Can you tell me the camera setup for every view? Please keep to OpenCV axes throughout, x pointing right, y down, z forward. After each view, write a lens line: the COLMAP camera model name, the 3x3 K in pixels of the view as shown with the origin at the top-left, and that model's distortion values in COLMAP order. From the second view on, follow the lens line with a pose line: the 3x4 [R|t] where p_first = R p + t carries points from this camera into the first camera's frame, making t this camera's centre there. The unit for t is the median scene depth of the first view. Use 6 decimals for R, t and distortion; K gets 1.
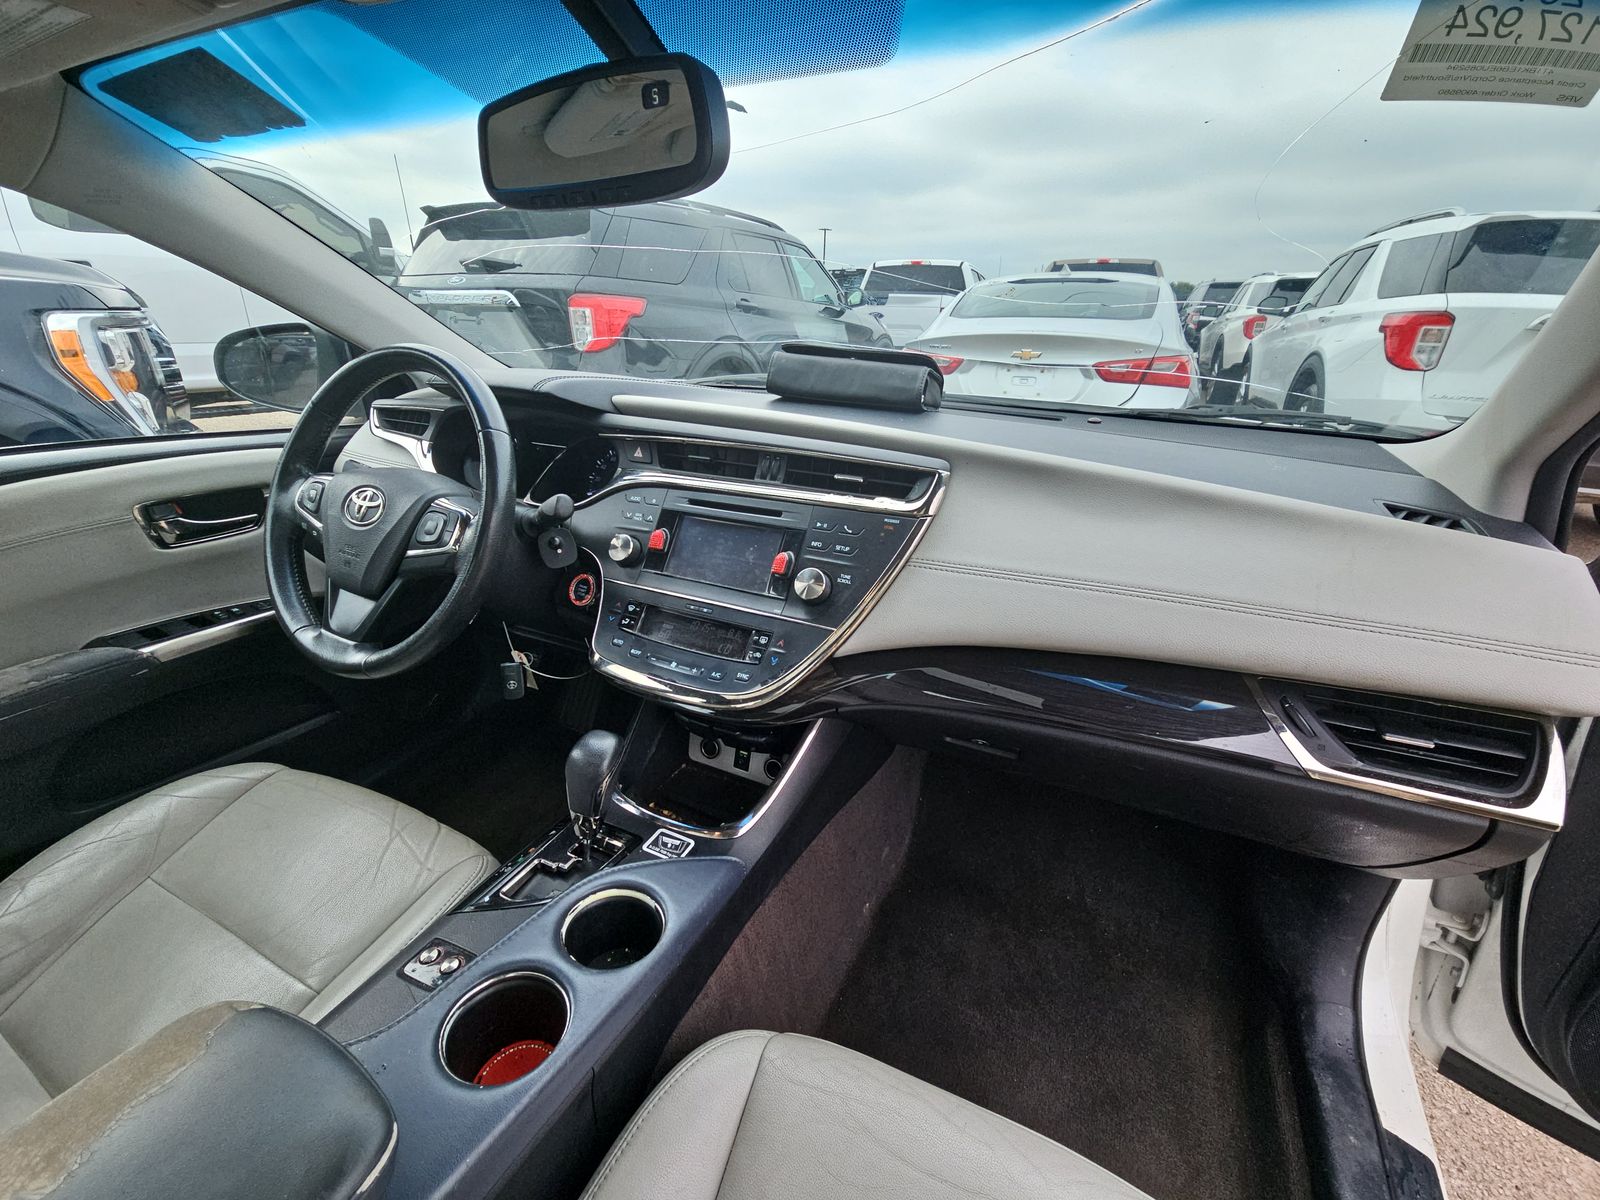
lens RADIAL K [[652.5, 0, 802.1], [0, 652.5, 620.6], [0, 0, 1]] dist [0.017910, -0.018885]
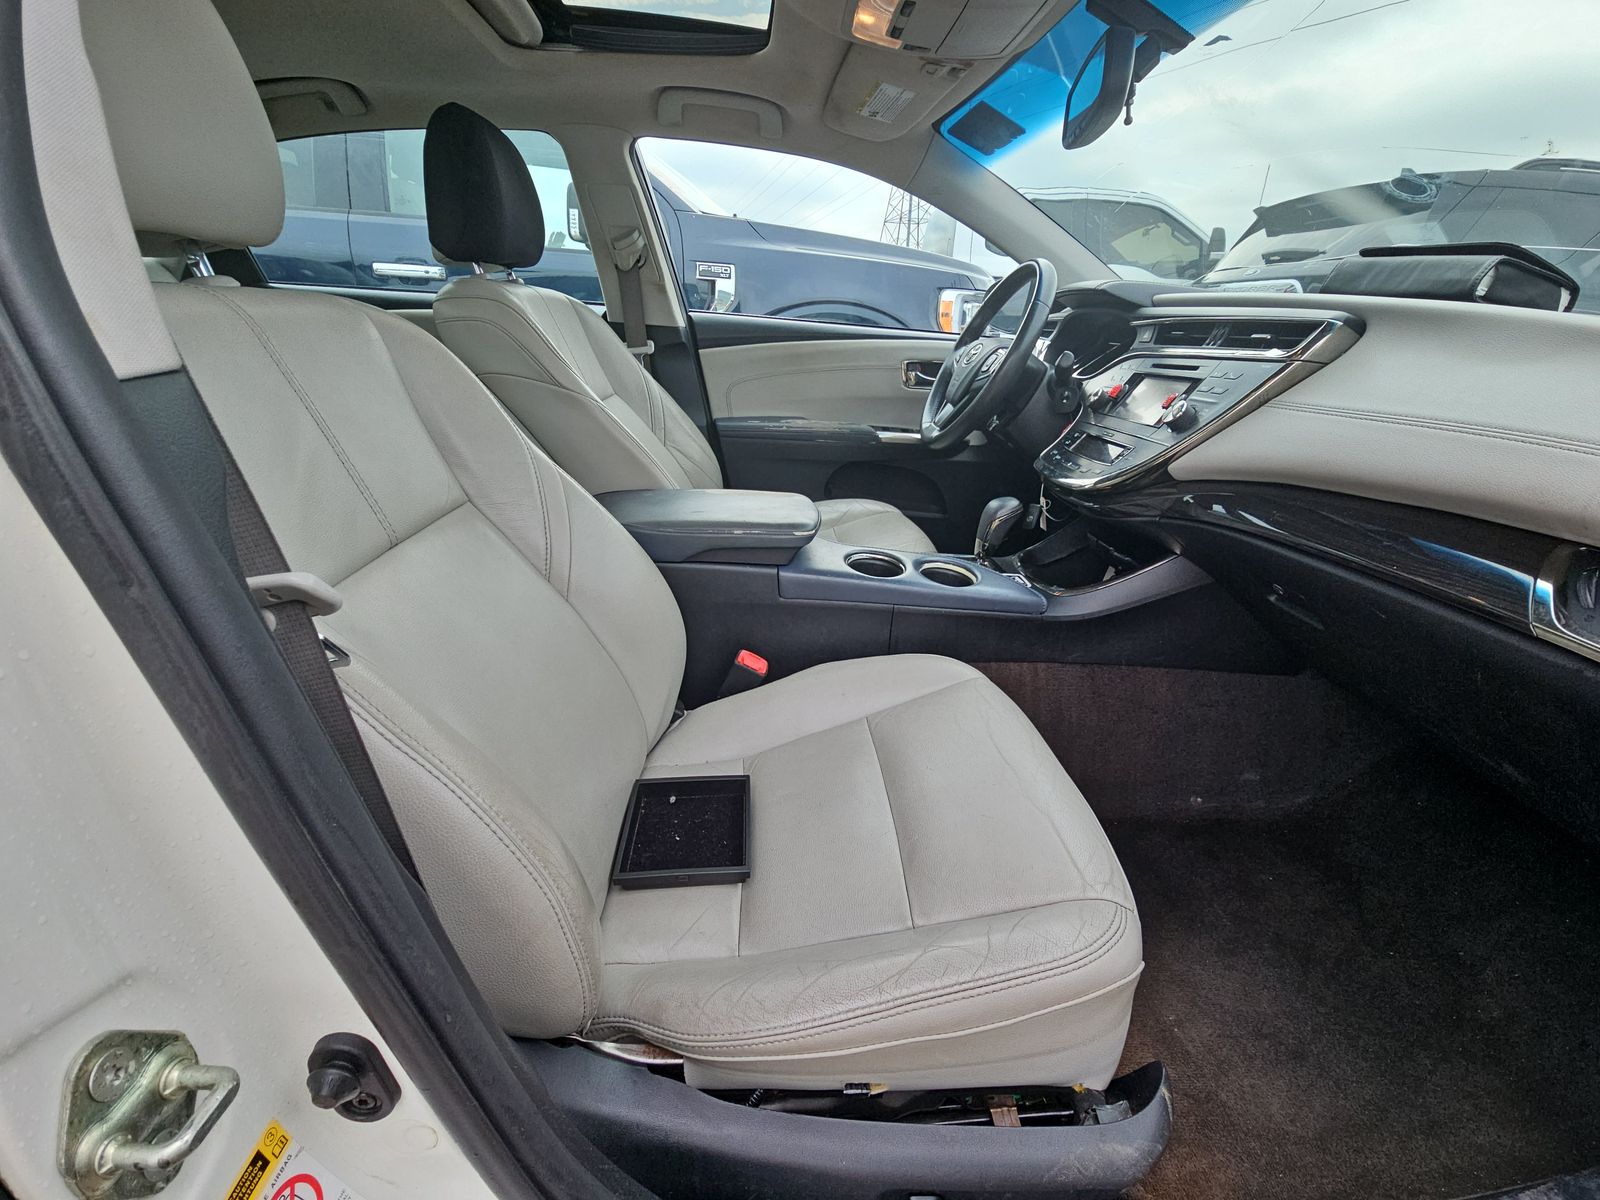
lens RADIAL K [[632.9, 0, 807.8], [0, 632.9, 602.8], [0, 0, 1]] dist [-0.001254, -0.000124]
pose [[0.482101, 0.349851, -0.803233, 0.608437], [-0.373441, 0.911412, 0.172830, 0.259178], [0.792541, 0.216639, 0.570041, -0.147709]]
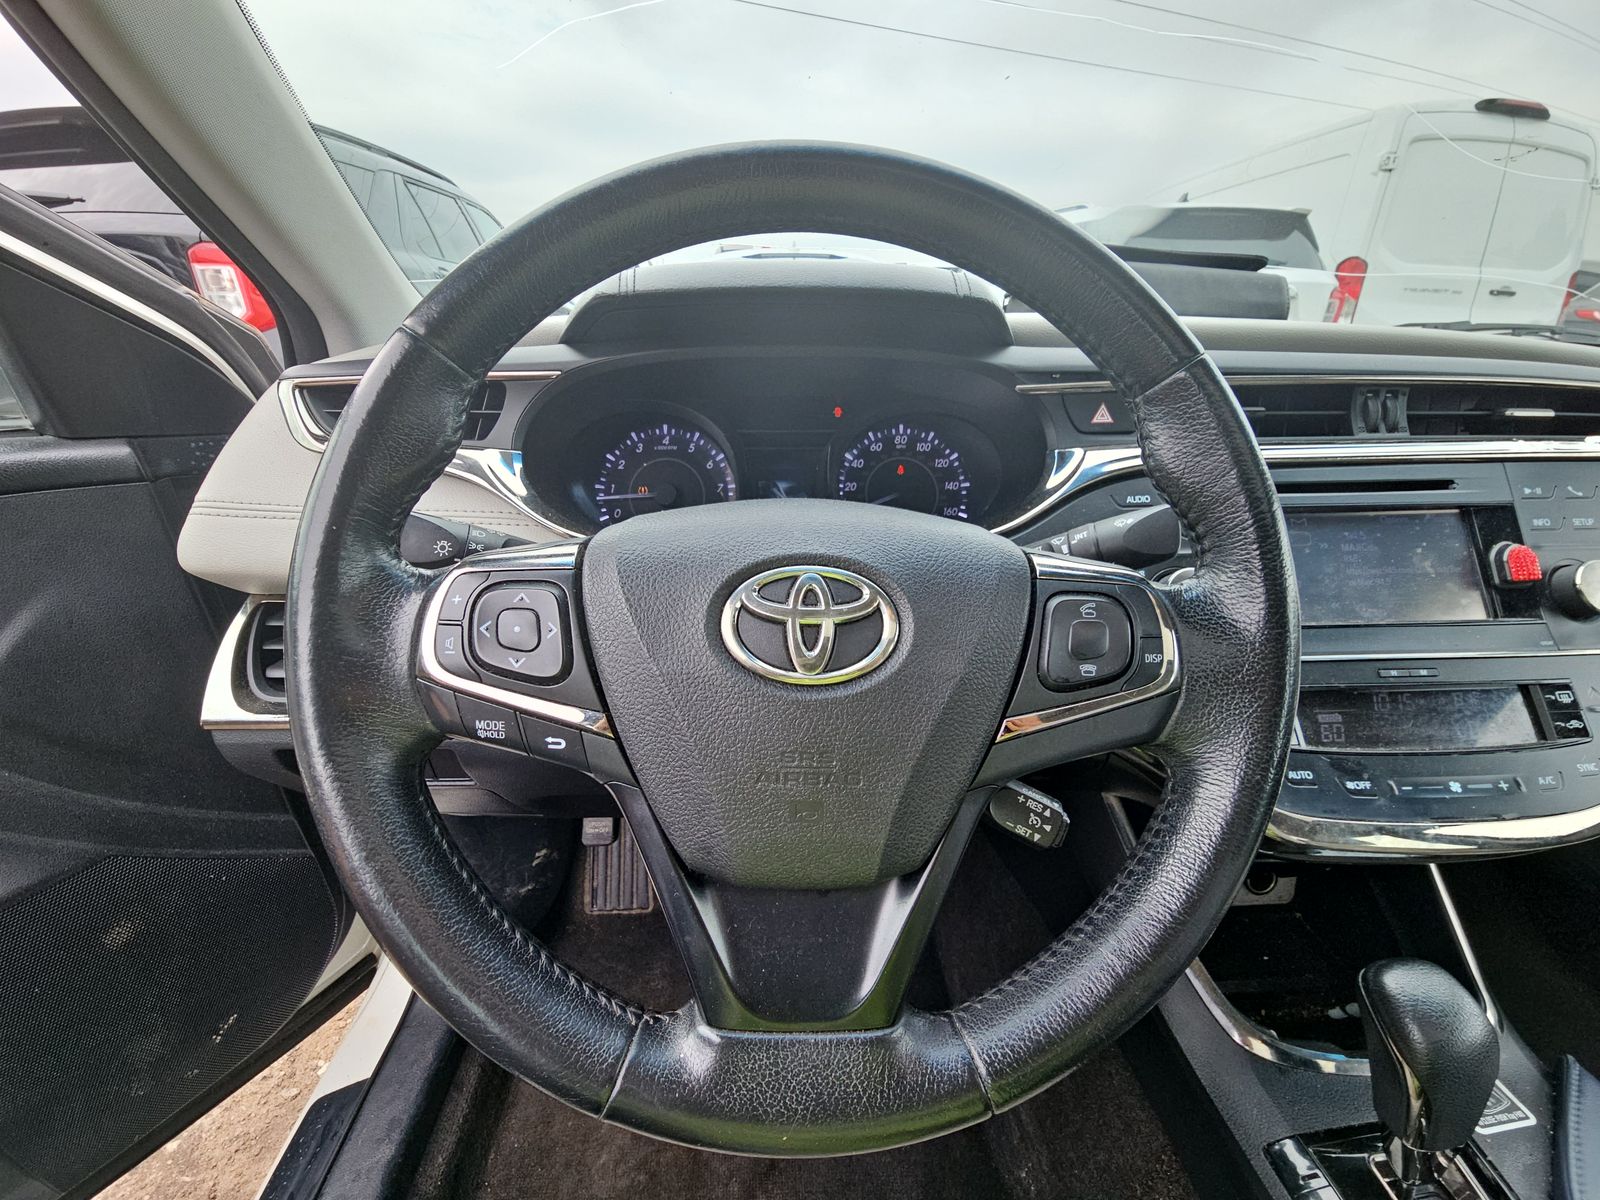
lens RADIAL K [[632.9, 0, 807.8], [0, 632.9, 602.8], [0, 0, 1]] dist [-0.001254, -0.000124]
pose [[0.880950, -0.214381, 0.421862, -0.686131], [0.205963, 0.976328, 0.066047, -0.179964], [-0.426035, 0.028704, 0.904251, 0.601688]]
